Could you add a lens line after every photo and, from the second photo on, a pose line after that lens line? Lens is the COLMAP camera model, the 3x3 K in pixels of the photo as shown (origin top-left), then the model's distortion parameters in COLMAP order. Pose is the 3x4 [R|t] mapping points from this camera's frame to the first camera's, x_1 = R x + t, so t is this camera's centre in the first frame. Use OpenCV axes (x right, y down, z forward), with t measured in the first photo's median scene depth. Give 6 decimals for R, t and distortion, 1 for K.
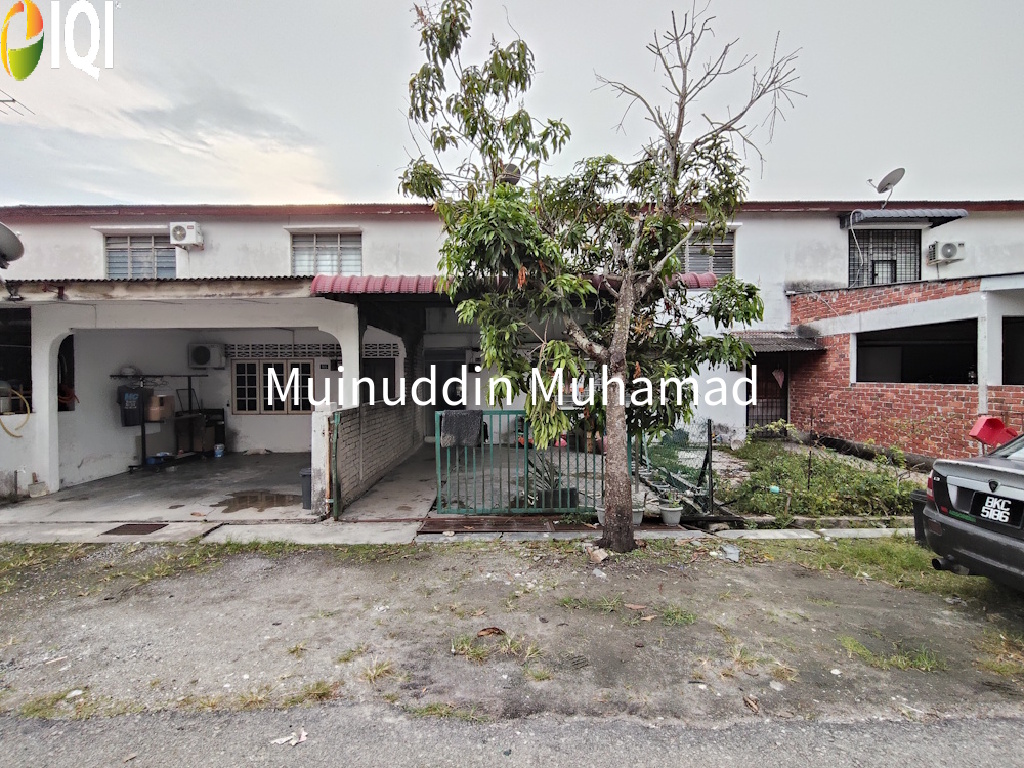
lens RADIAL K [[487.6, 0, 509.1], [0, 487.6, 376.6], [0, 0, 1]] dist [-0.004959, 0.004837]
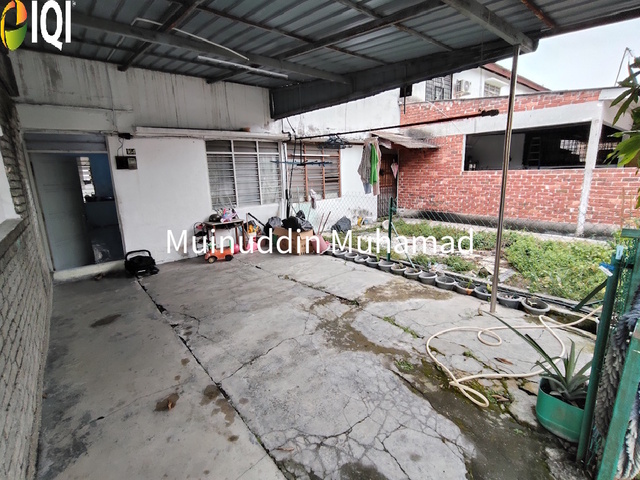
lens RADIAL K [[304.8, 0, 318.2], [0, 304.8, 235.4], [0, 0, 1]] dist [-0.004959, 0.004837]
pose [[0.762853, -0.152129, 0.628420, -0.322910], [0.028396, 0.978871, 0.202497, 0.005454], [-0.645948, -0.136631, 0.751055, 1.029289]]
